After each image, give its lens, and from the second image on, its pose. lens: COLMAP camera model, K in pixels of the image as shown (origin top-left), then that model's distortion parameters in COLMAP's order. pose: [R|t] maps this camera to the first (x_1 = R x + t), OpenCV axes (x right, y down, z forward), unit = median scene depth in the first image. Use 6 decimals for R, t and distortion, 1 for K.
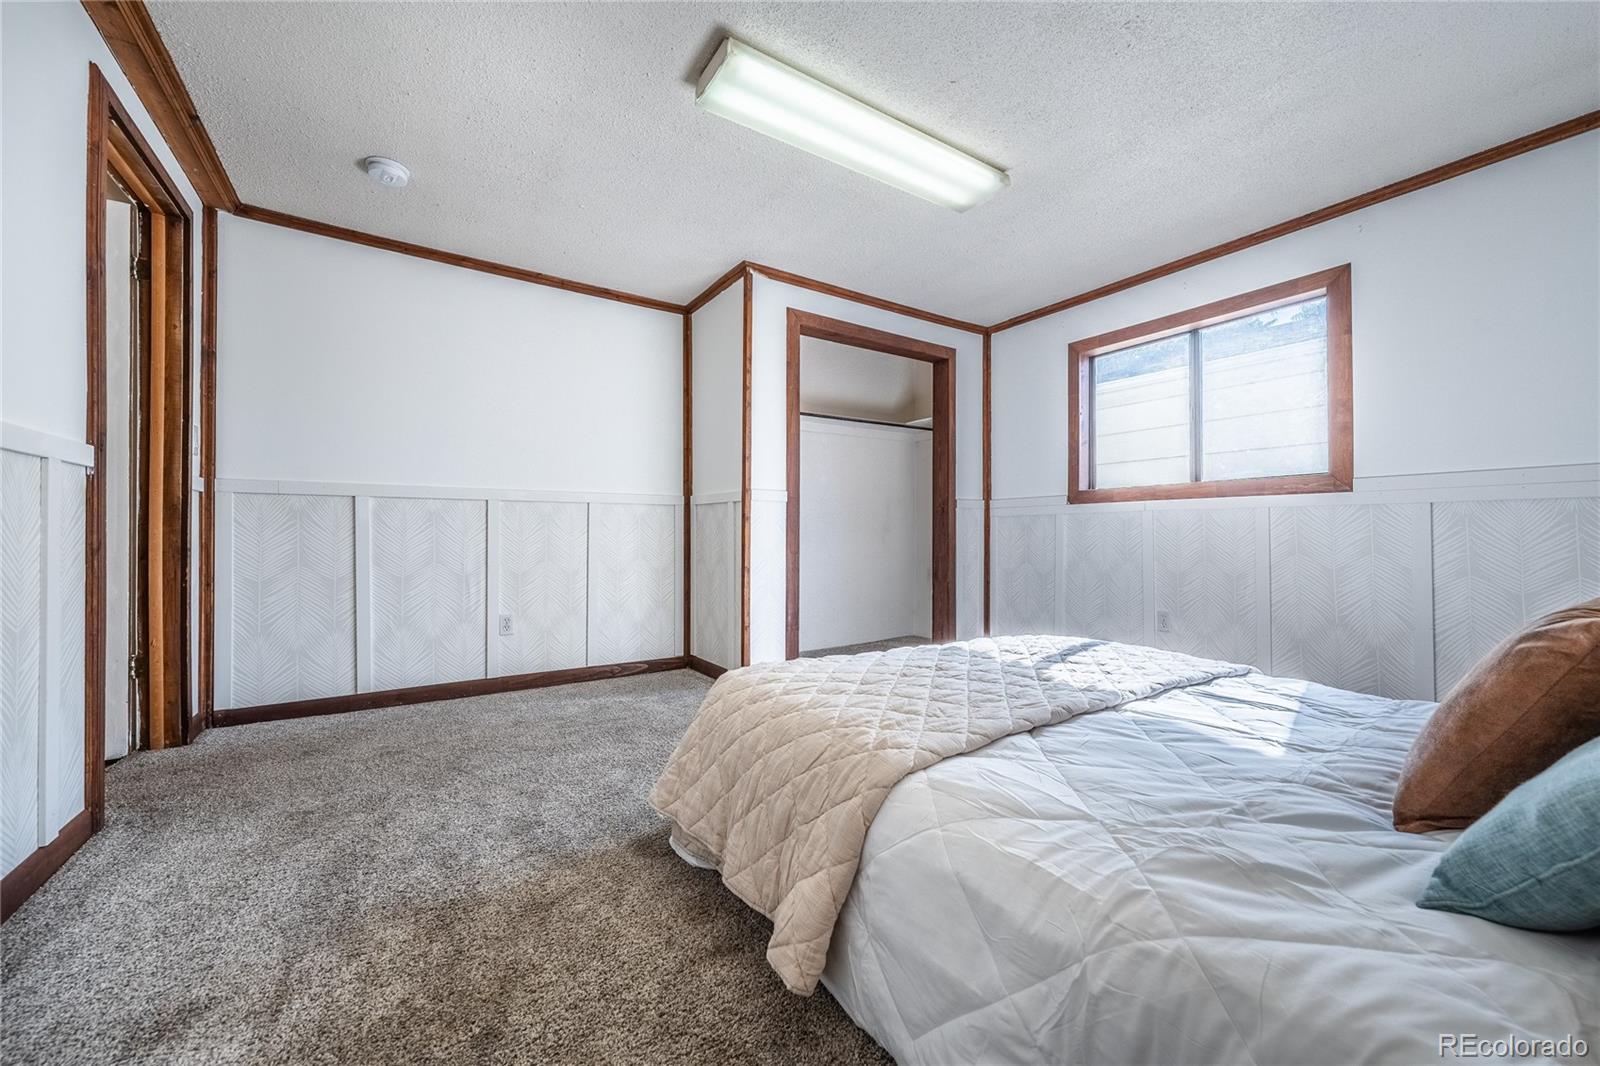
lens RADIAL K [[587.9, 0, 791.5], [0, 587.9, 539.9], [0, 0, 1]] dist [-0.009517, 0.001519]
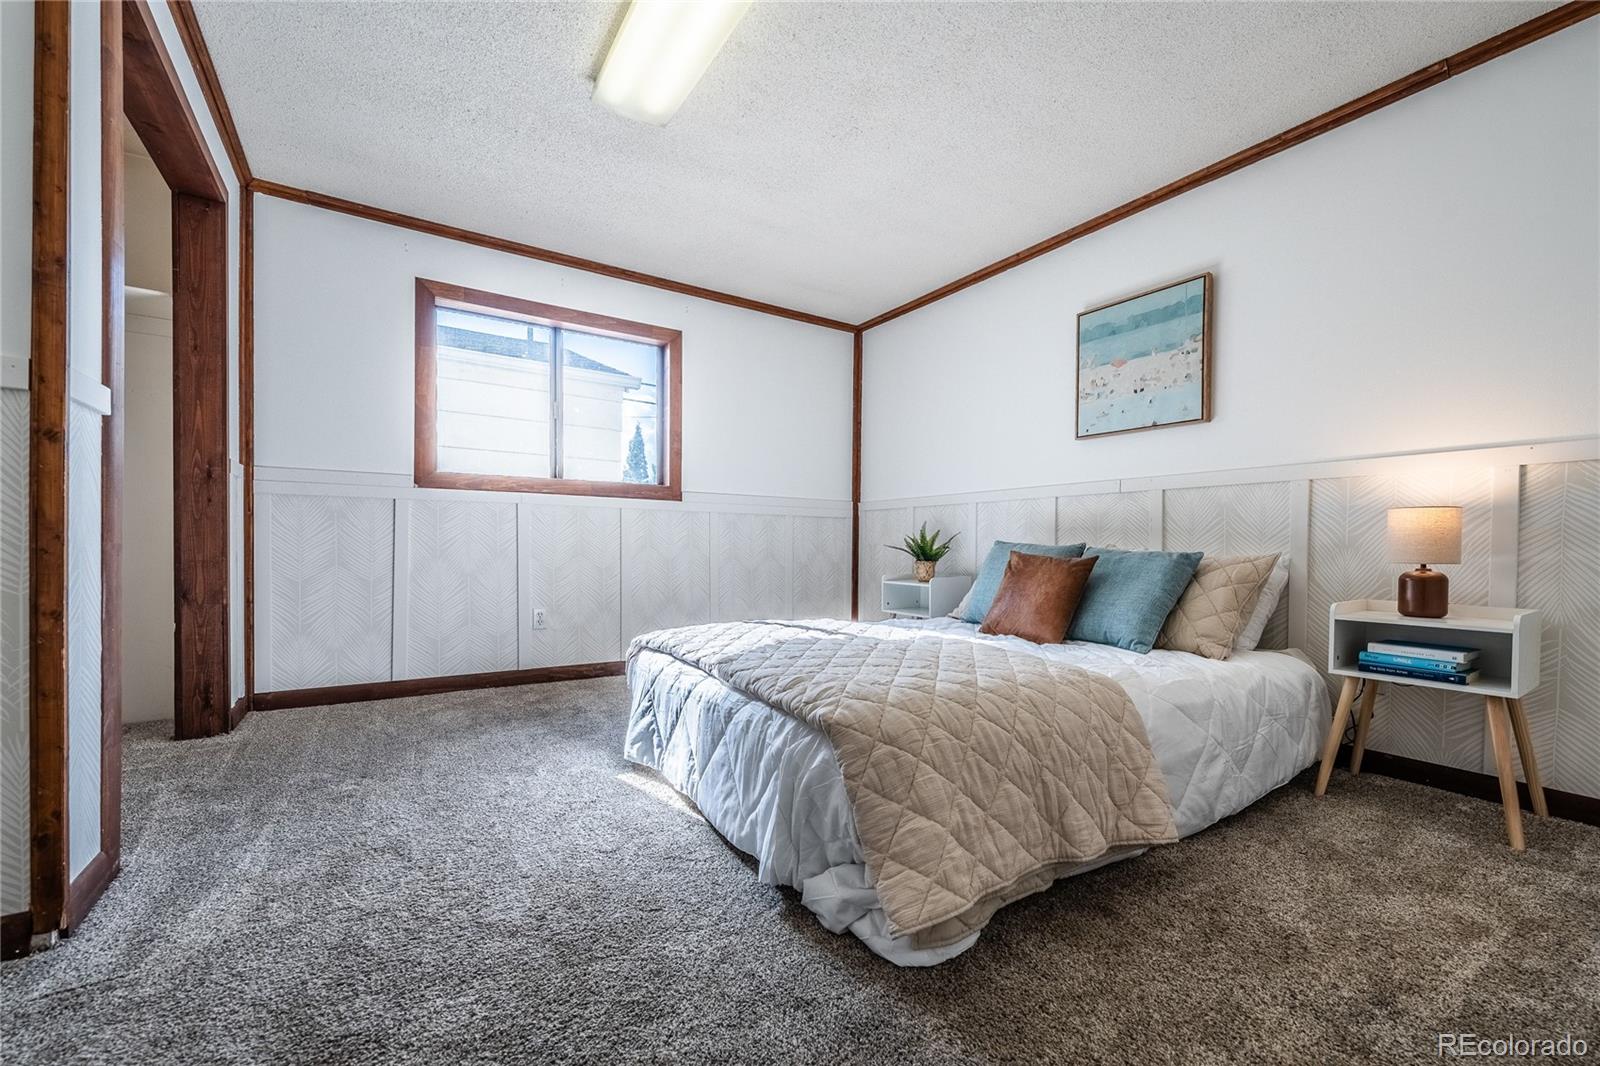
lens RADIAL K [[675.7, 0, 805.0], [0, 675.7, 556.0], [0, 0, 1]] dist [-0.002175, -0.000811]
pose [[0.007706, -0.007799, 0.999940, -0.479934], [-0.004173, 0.999961, 0.007832, 0.024279], [-0.999962, -0.004233, 0.007673, 0.563412]]
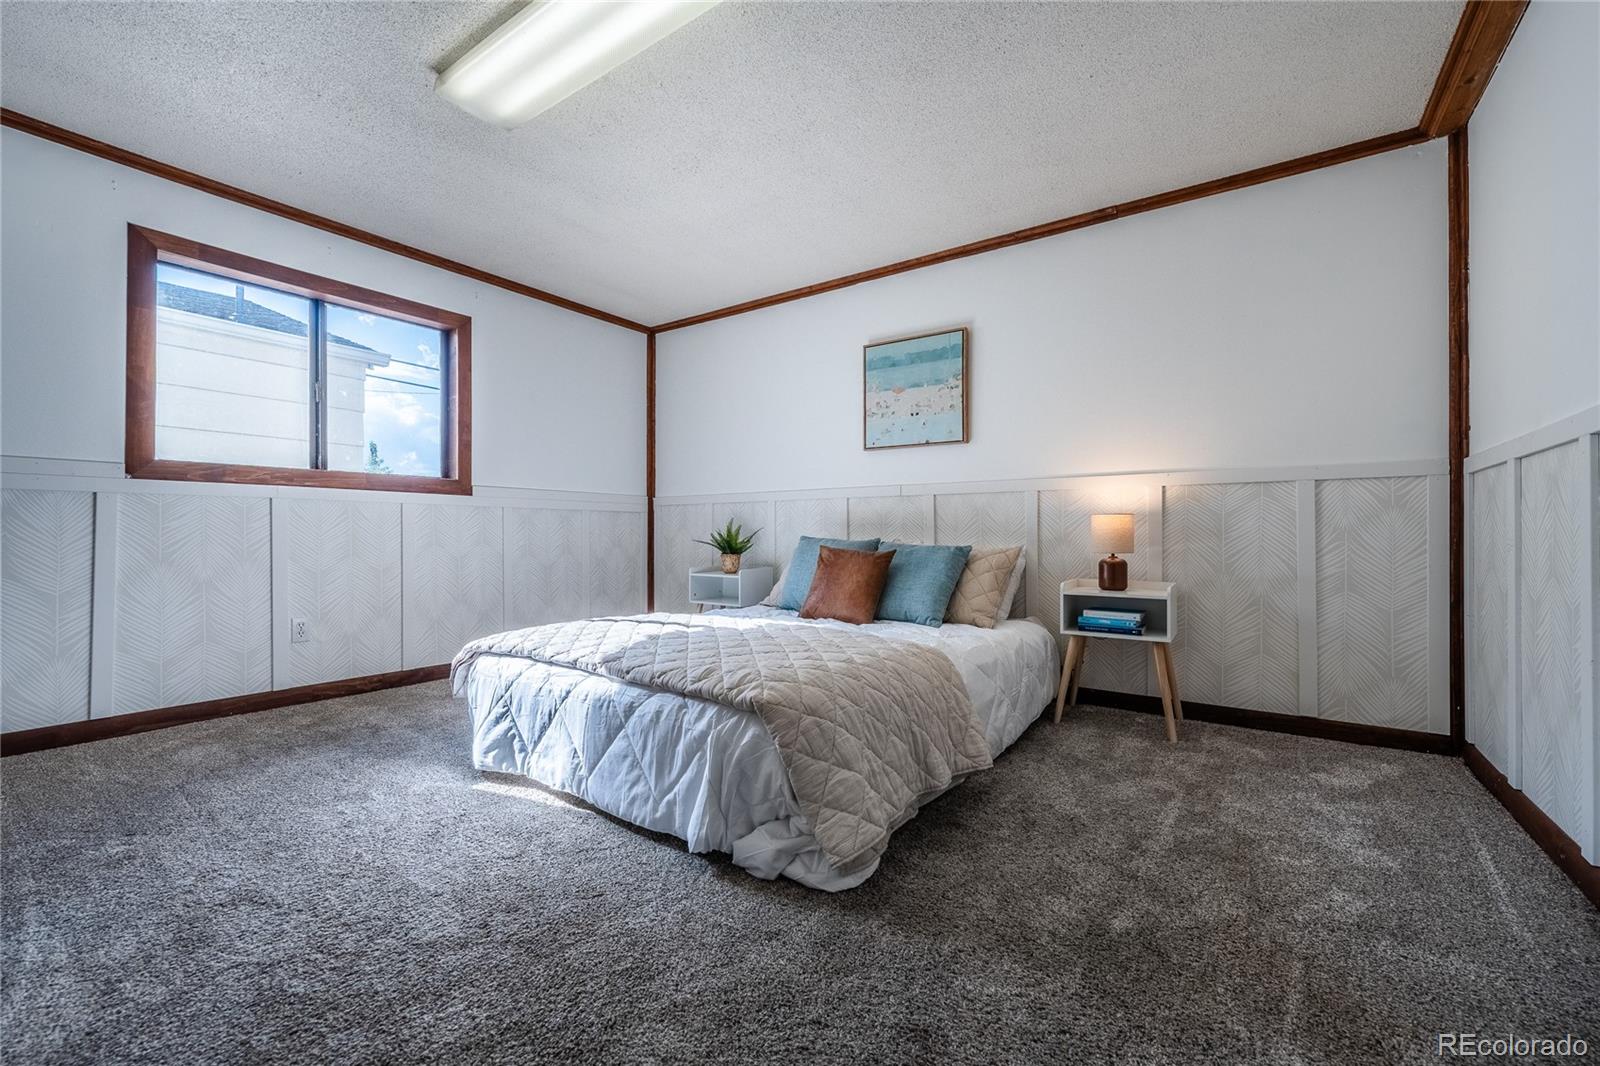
lens RADIAL K [[675.7, 0, 790.8], [0, 675.7, 527.1], [0, 0, 1]] dist [-0.002175, -0.000811]
pose [[-0.354215, 0.015398, 0.935037, -0.532204], [0.009473, 0.999872, -0.012877, 0.009402], [-0.935116, 0.004296, -0.354316, 0.694330]]
